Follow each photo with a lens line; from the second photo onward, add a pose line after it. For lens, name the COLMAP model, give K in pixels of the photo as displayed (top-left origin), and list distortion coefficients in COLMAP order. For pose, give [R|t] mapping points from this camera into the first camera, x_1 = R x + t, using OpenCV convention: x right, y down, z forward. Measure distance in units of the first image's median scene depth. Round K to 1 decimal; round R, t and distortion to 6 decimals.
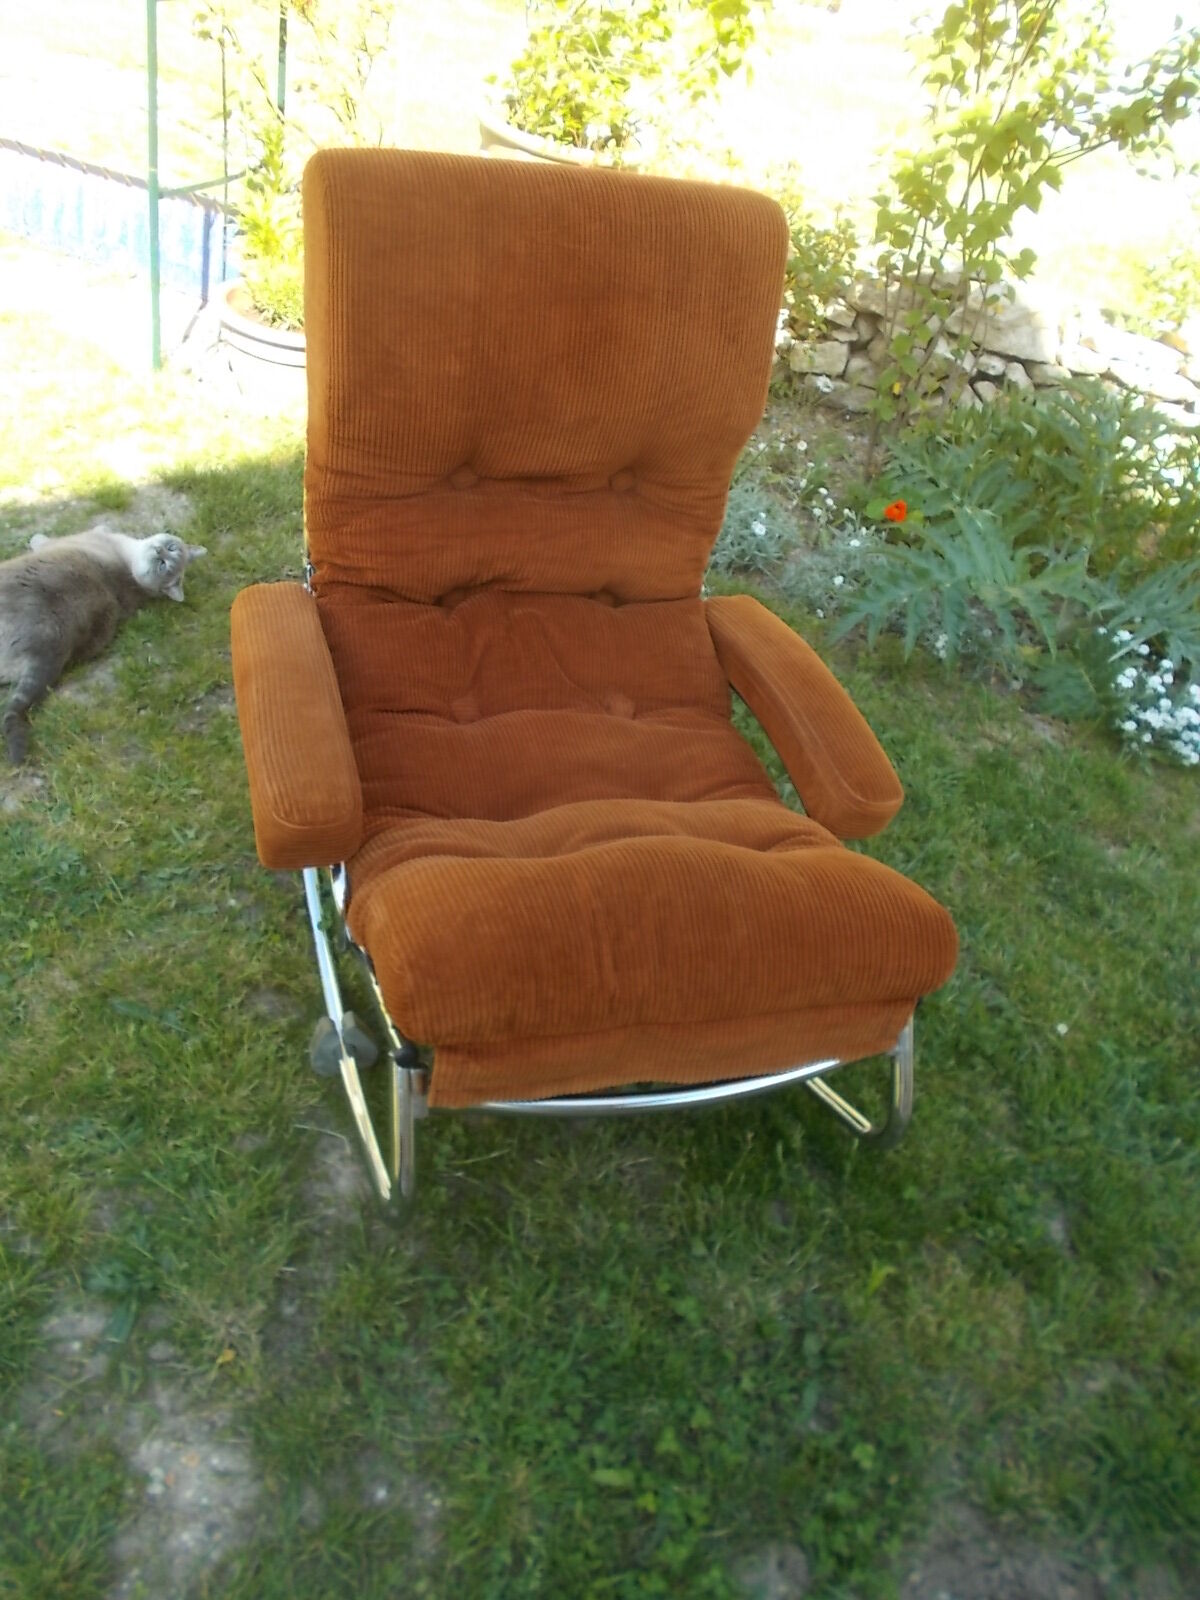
lens RADIAL K [[1226.1, 0, 606.6], [0, 1226.1, 800.0], [0, 0, 1]] dist [0.033954, -0.042988]
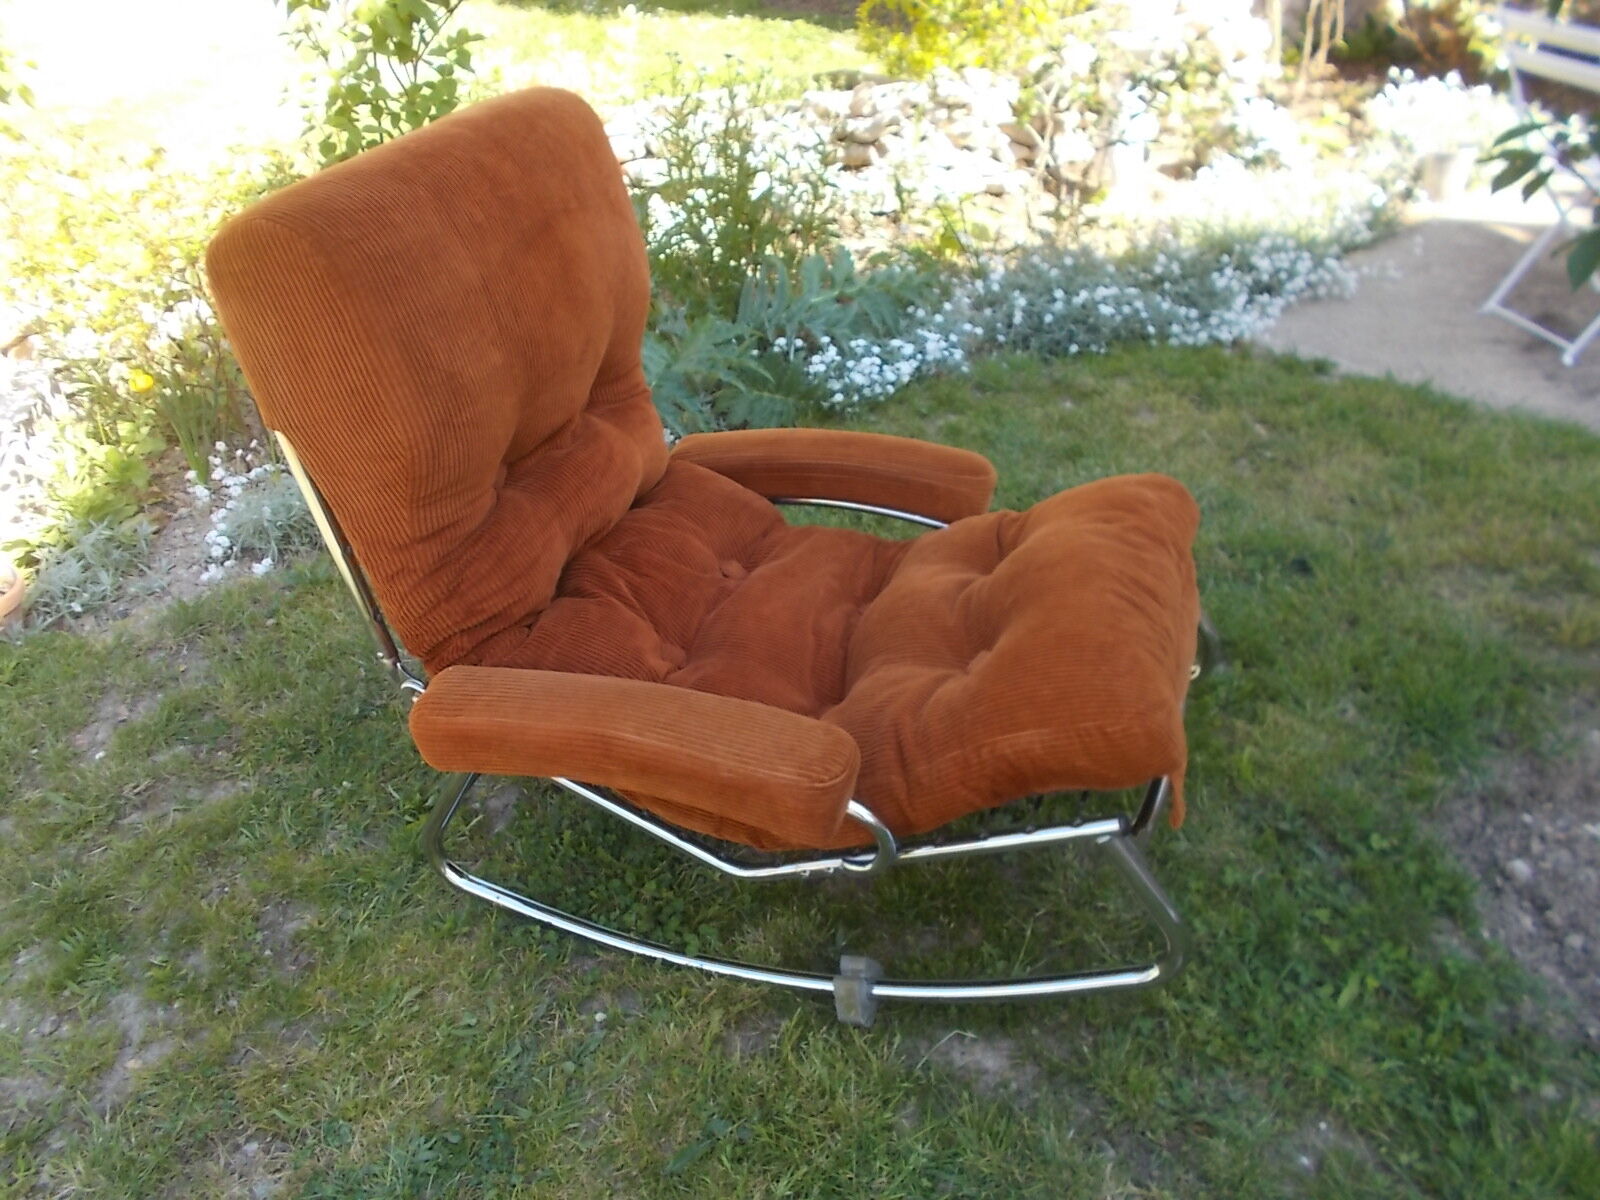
lens RADIAL K [[1226.1, 0, 798.7], [0, 1226.1, 627.4], [0, 0, 1]] dist [0.033954, -0.042988]
pose [[0.570928, -0.616562, 0.542119, -0.459212], [0.638677, 0.748457, 0.178617, -0.162662], [-0.515881, 0.244262, 0.821098, 0.143294]]
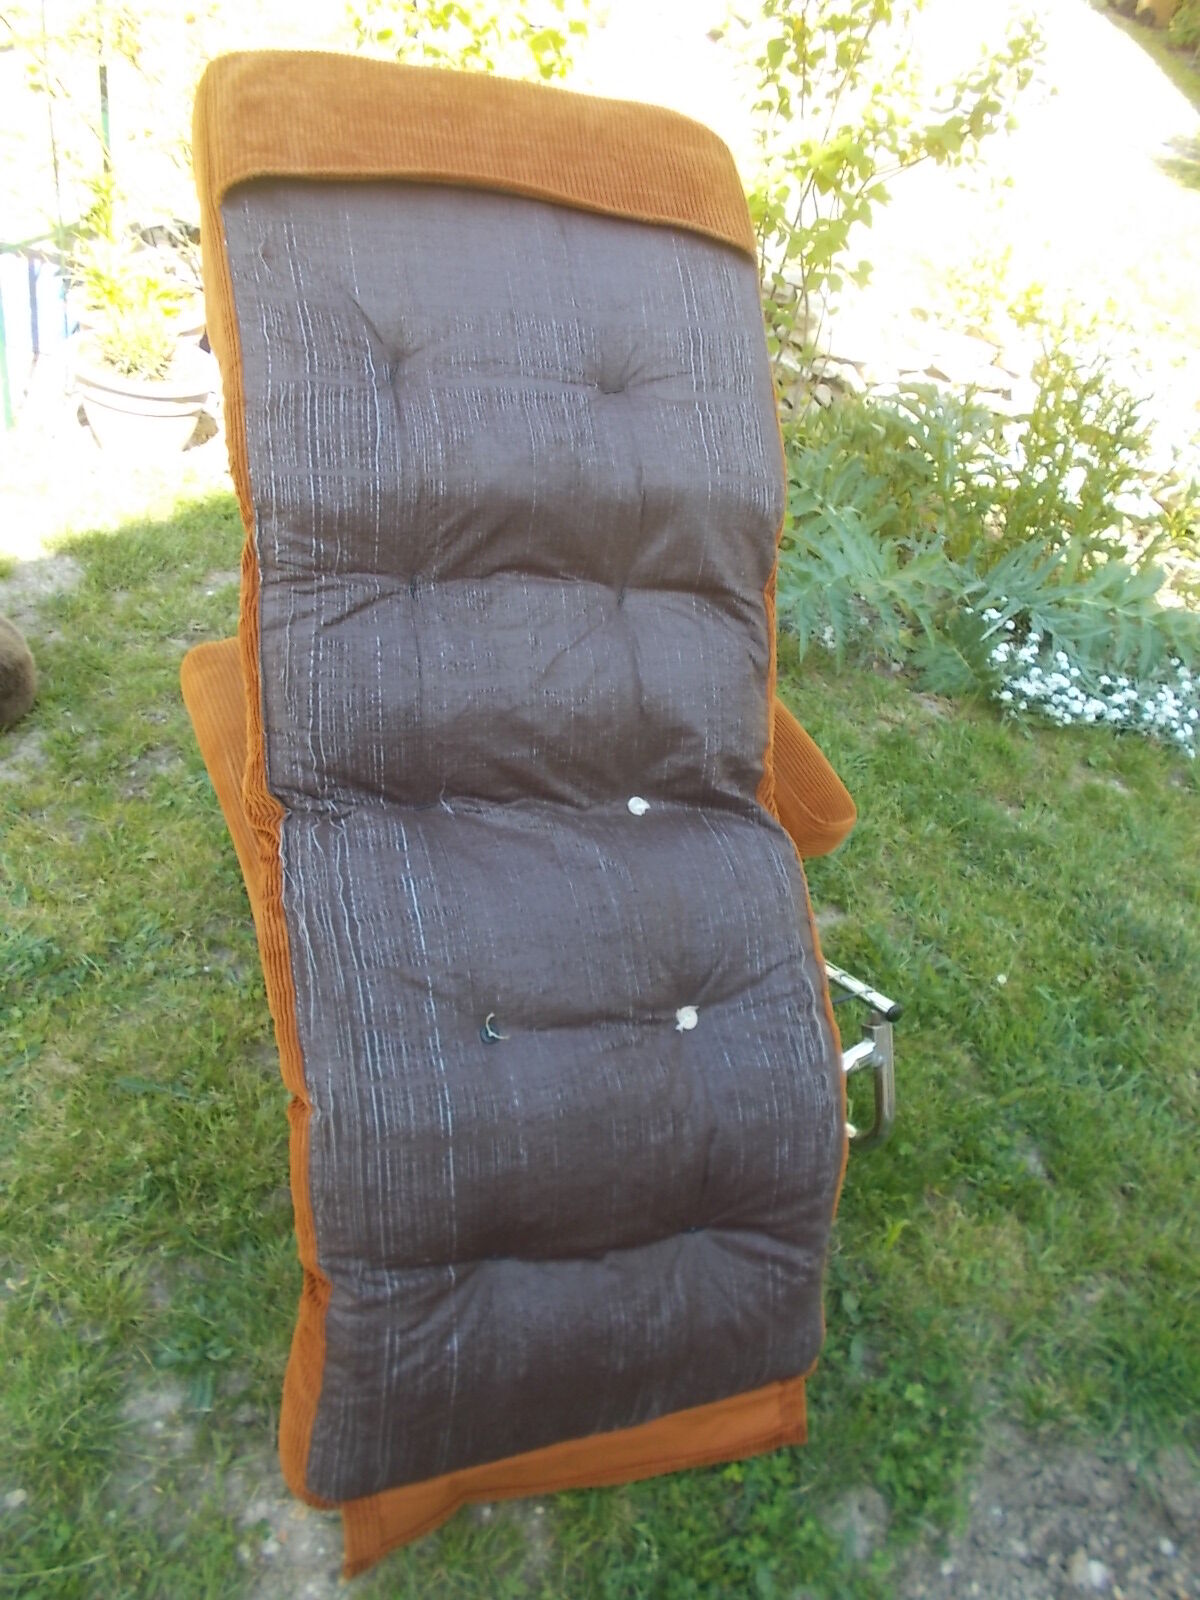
lens RADIAL K [[1226.1, 0, 606.6], [0, 1226.1, 800.0], [0, 0, 1]] dist [0.033954, -0.042988]
pose [[0.984310, -0.111671, 0.136616, -0.100887], [0.112484, 0.993652, 0.001783, -0.013036], [-0.135948, 0.013612, 0.990622, -0.028457]]
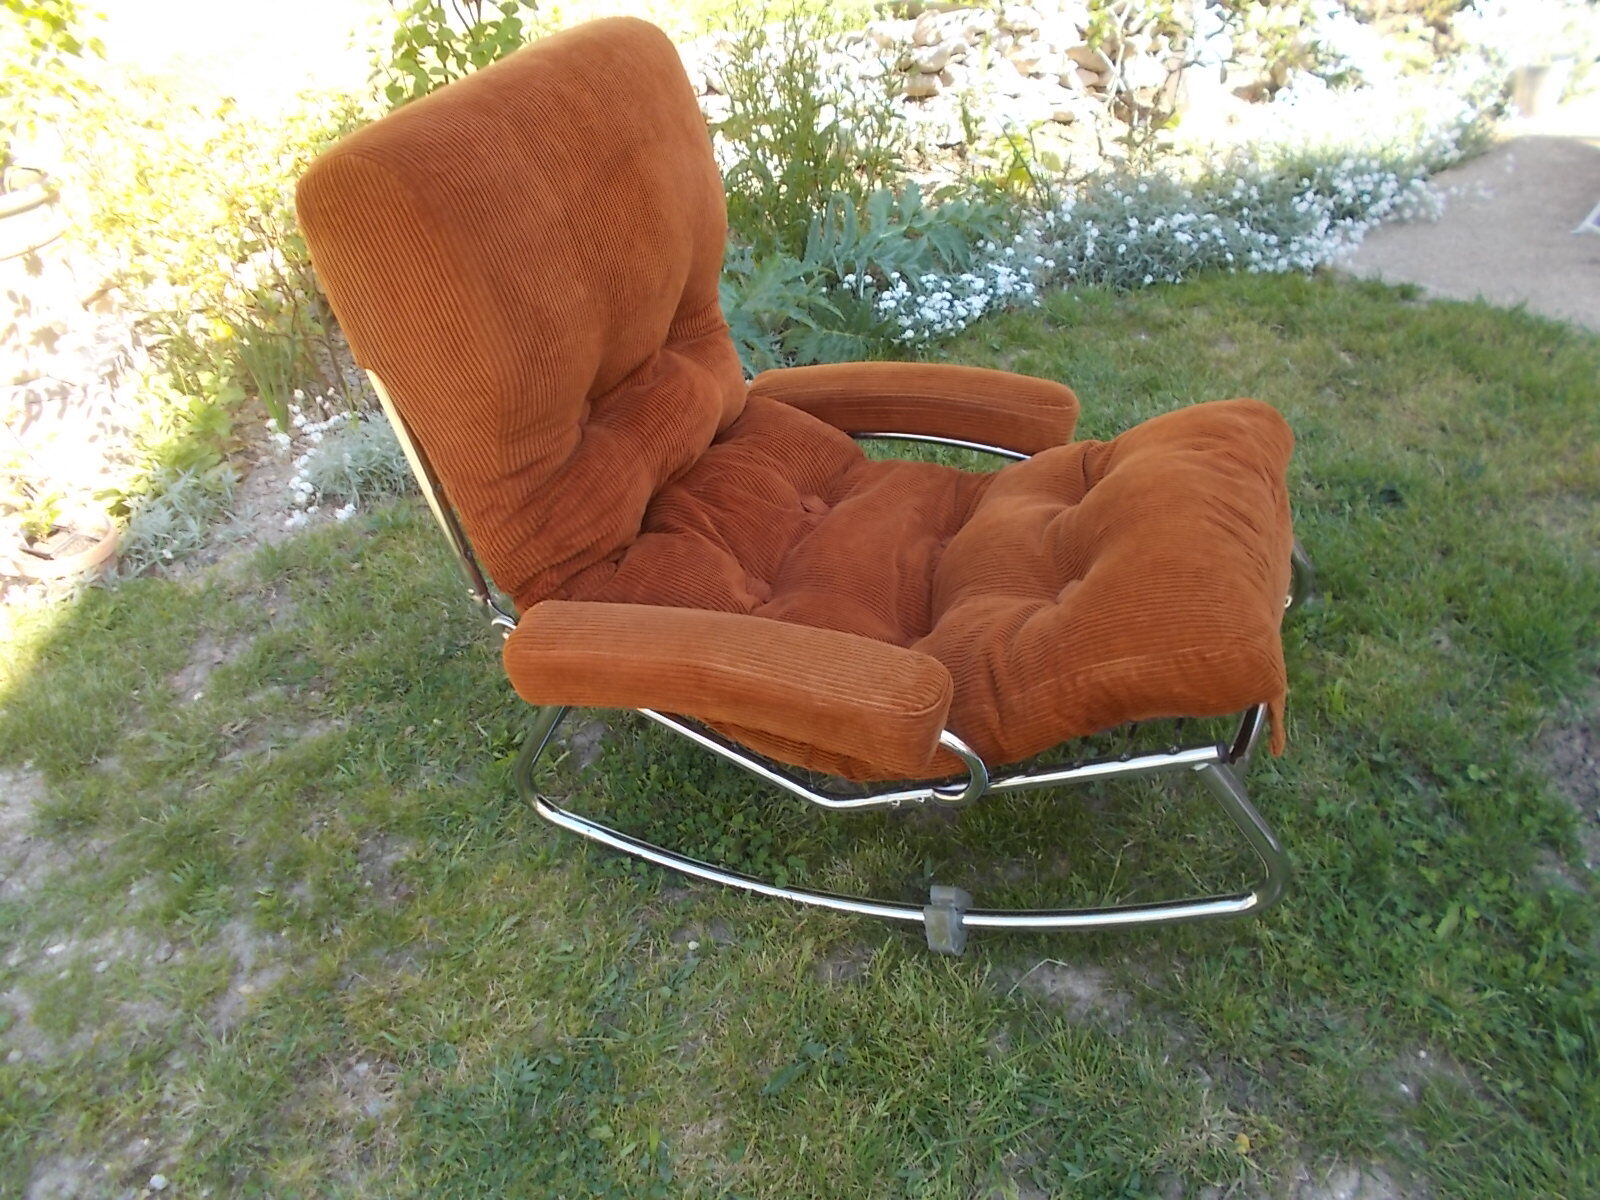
lens RADIAL K [[1226.1, 0, 798.7], [0, 1226.1, 627.4], [0, 0, 1]] dist [0.033954, -0.042988]
pose [[0.588094, -0.644107, 0.489153, -0.475394], [0.654974, 0.734098, 0.179189, -0.166513], [-0.474504, 0.215003, 0.853593, 0.155838]]
